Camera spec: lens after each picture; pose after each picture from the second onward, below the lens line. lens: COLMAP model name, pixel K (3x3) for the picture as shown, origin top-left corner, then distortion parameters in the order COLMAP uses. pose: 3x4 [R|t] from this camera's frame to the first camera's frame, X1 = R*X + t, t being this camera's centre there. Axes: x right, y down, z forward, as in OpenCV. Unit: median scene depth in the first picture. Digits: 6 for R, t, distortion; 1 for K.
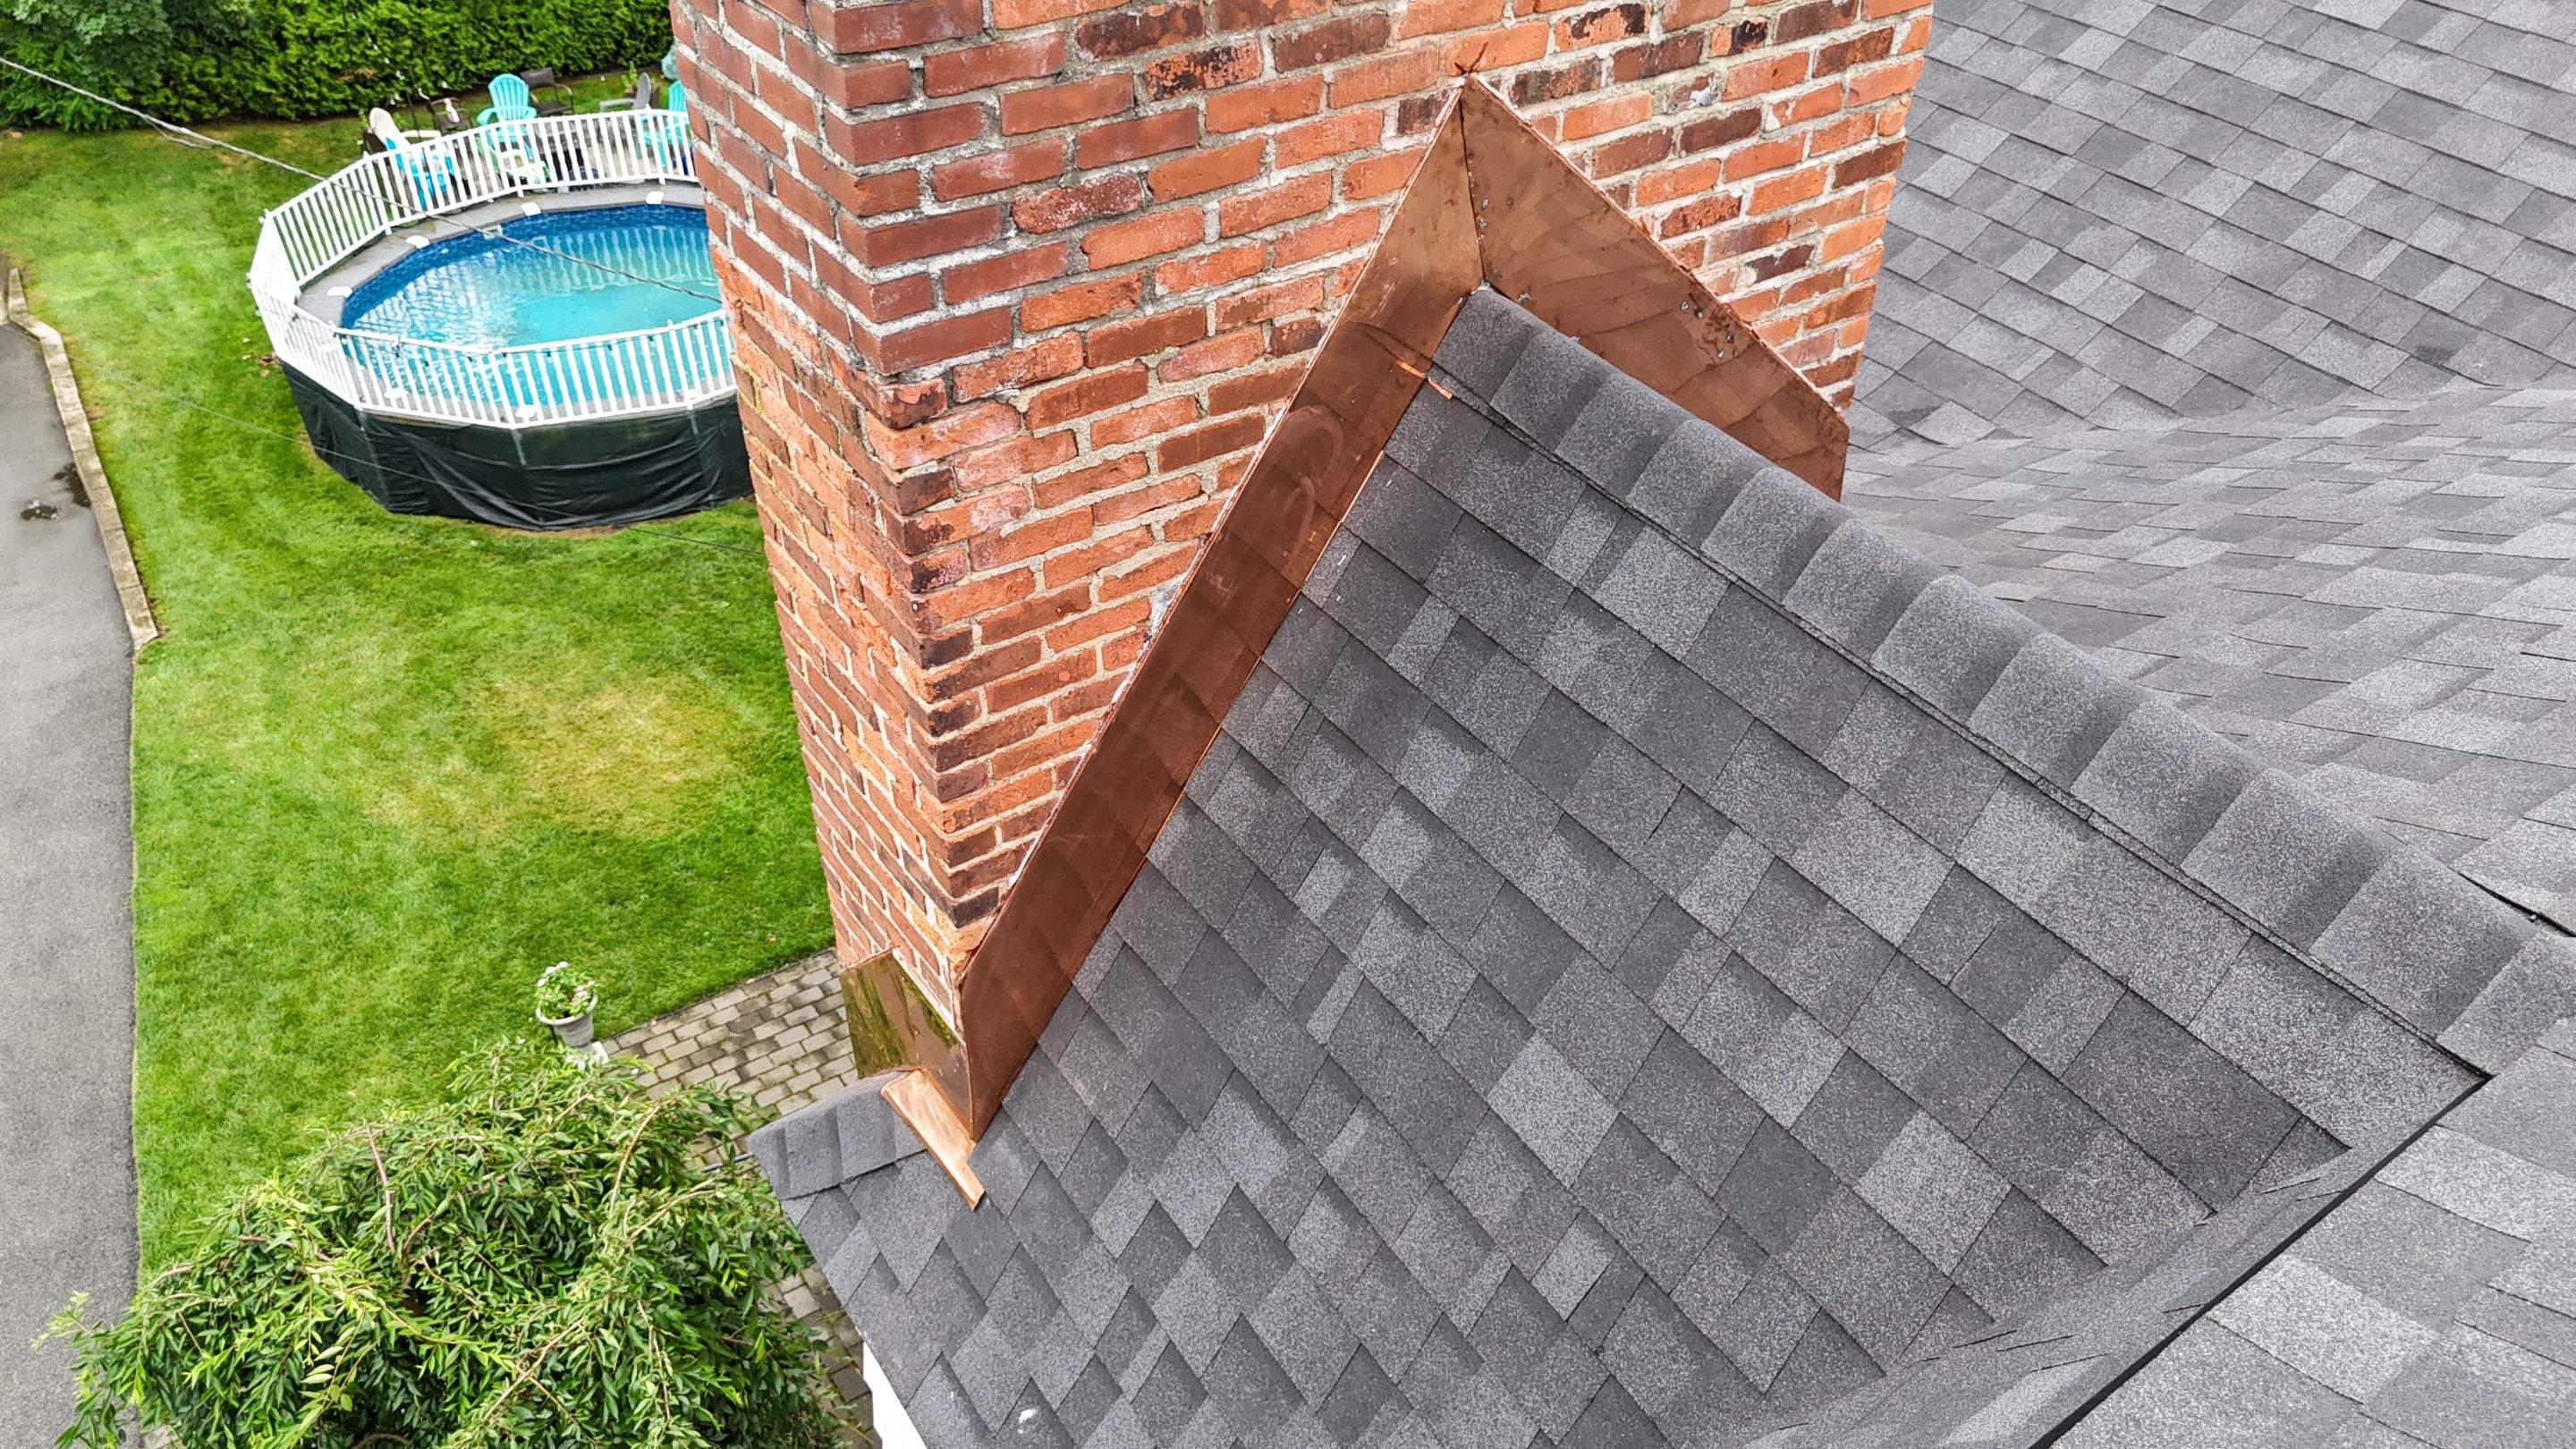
lens RADIAL K [[1856.0, 0, 1299.2], [0, 1856.0, 723.3], [0, 0, 1]] dist [0.061950, -0.059960]
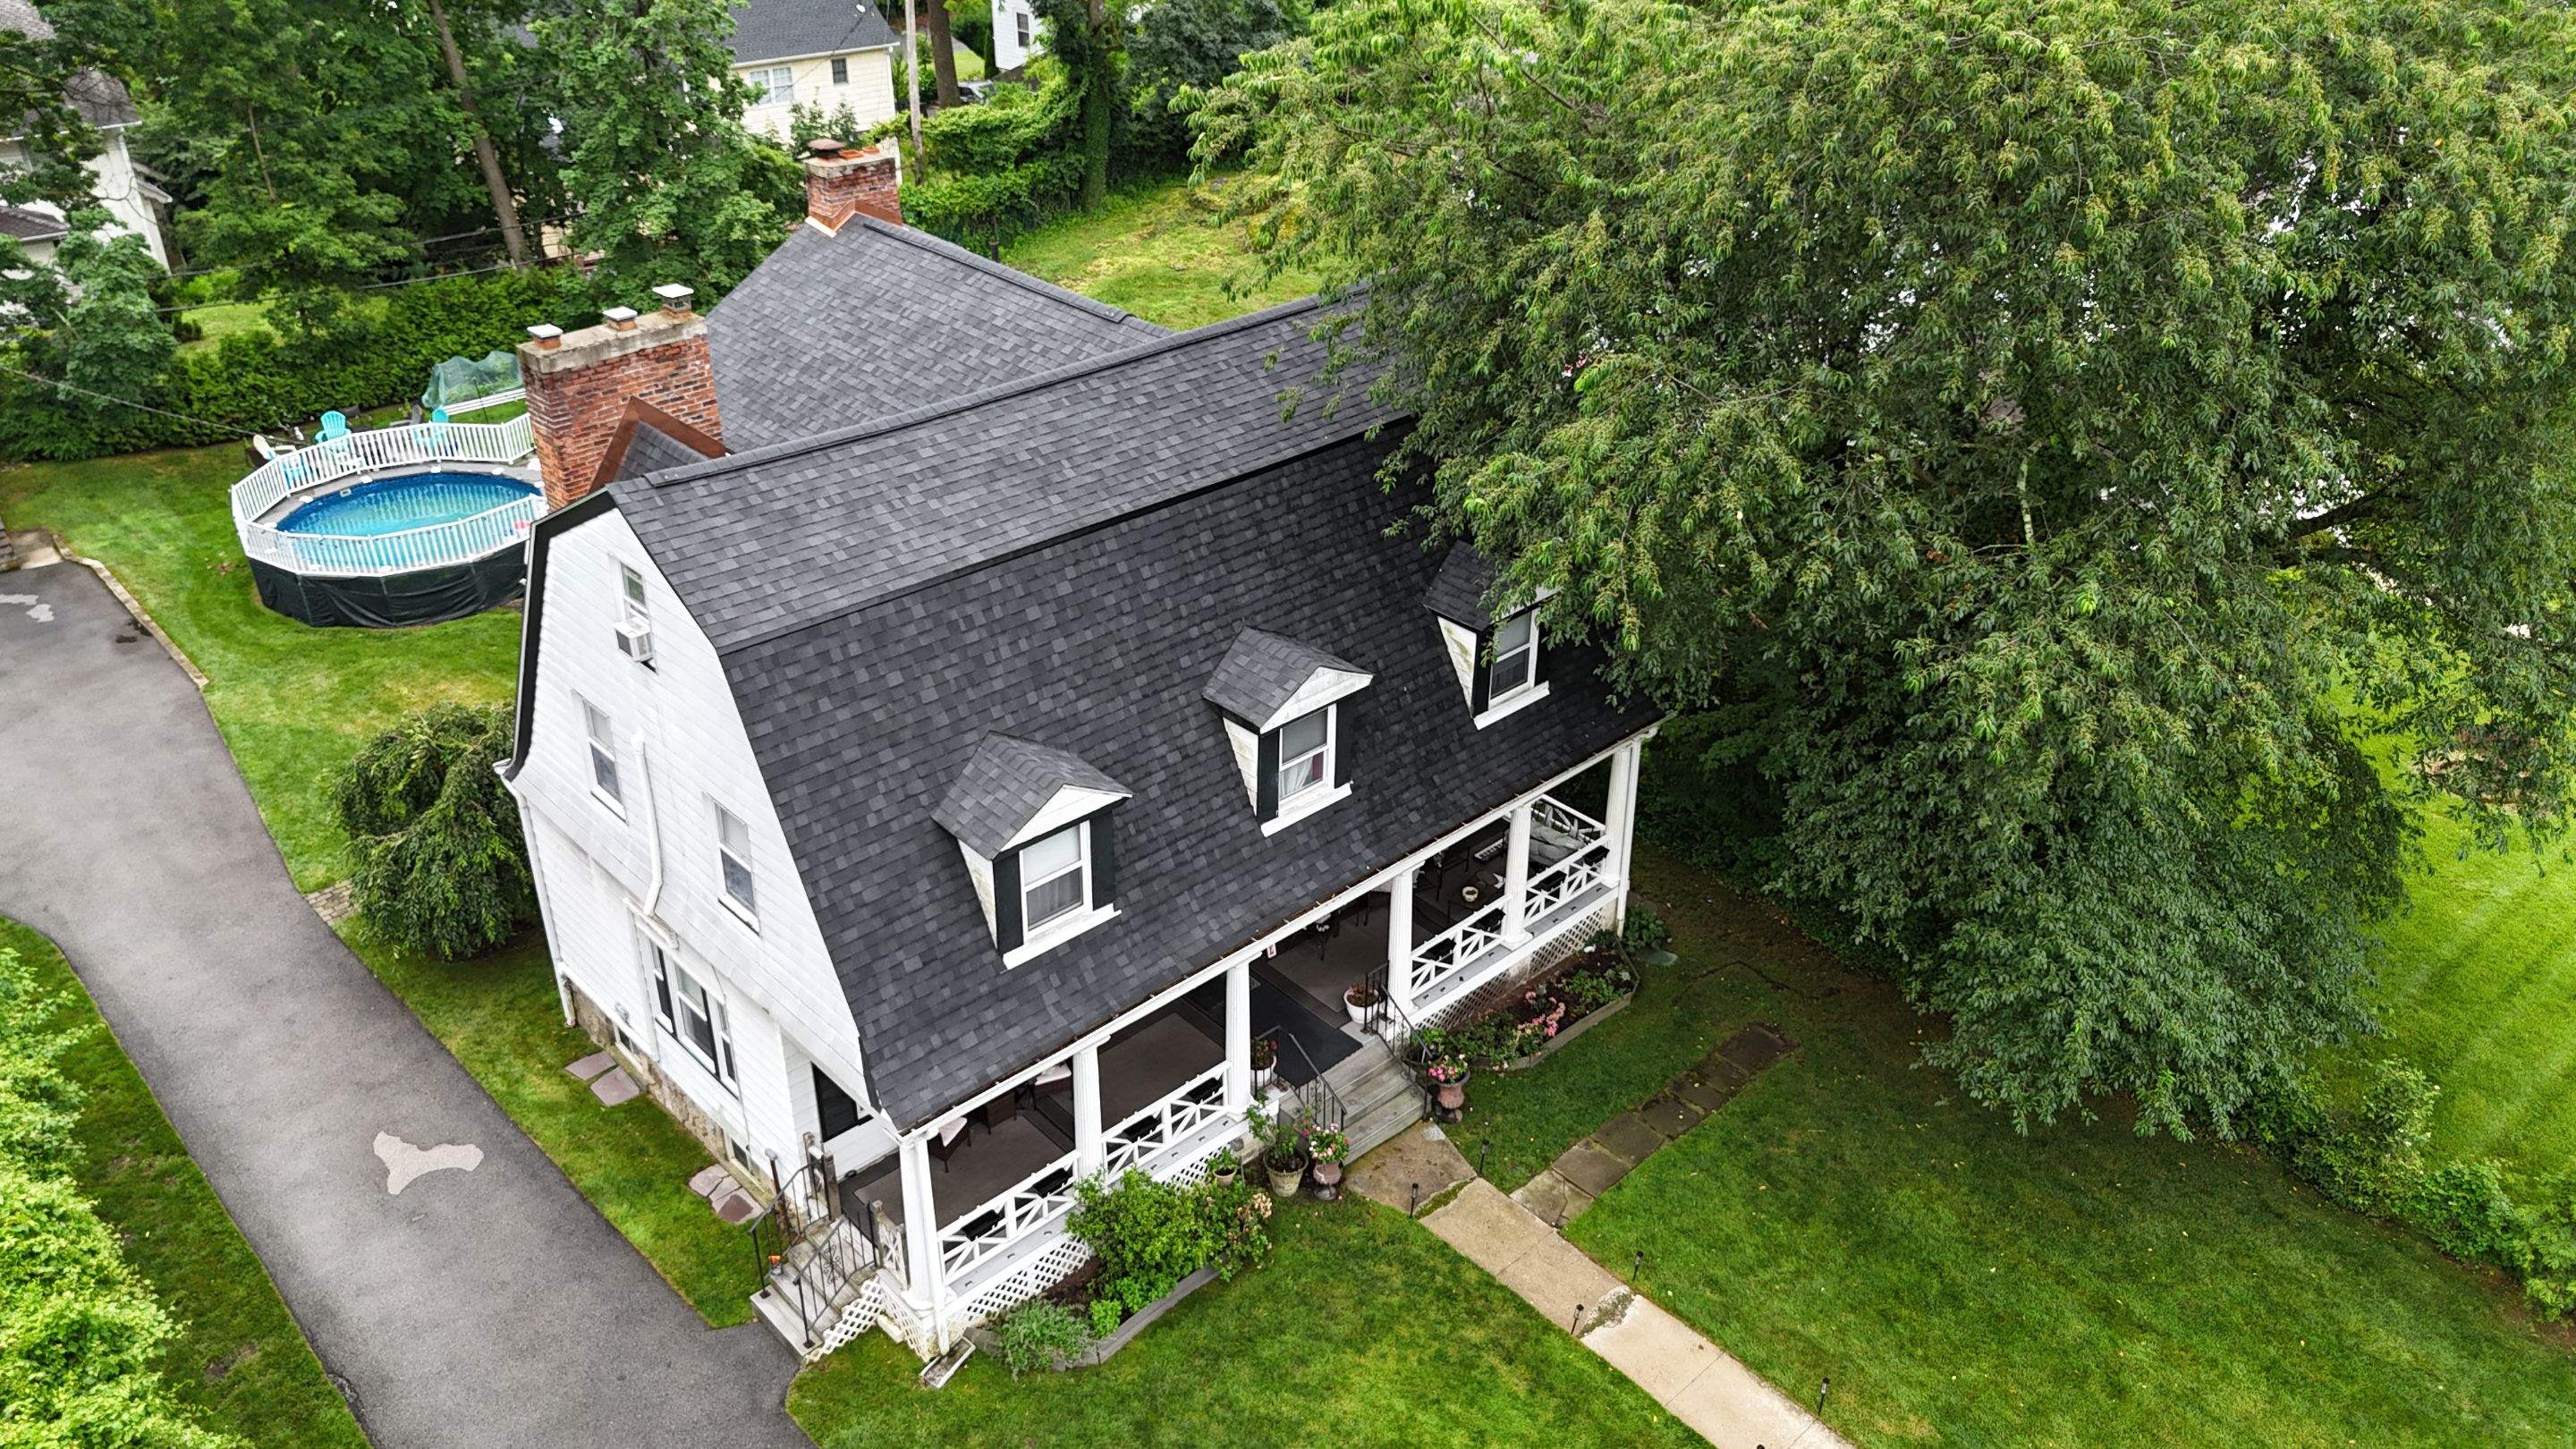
lens RADIAL K [[1856.0, 0, 1299.2], [0, 1856.0, 723.3], [0, 0, 1]] dist [0.061950, -0.059960]
pose [[0.985510, -0.091945, 0.142533, 0.216410], [0.110978, 0.985031, -0.131904, 0.318337], [-0.128271, 0.145810, 0.980962, -0.925249]]
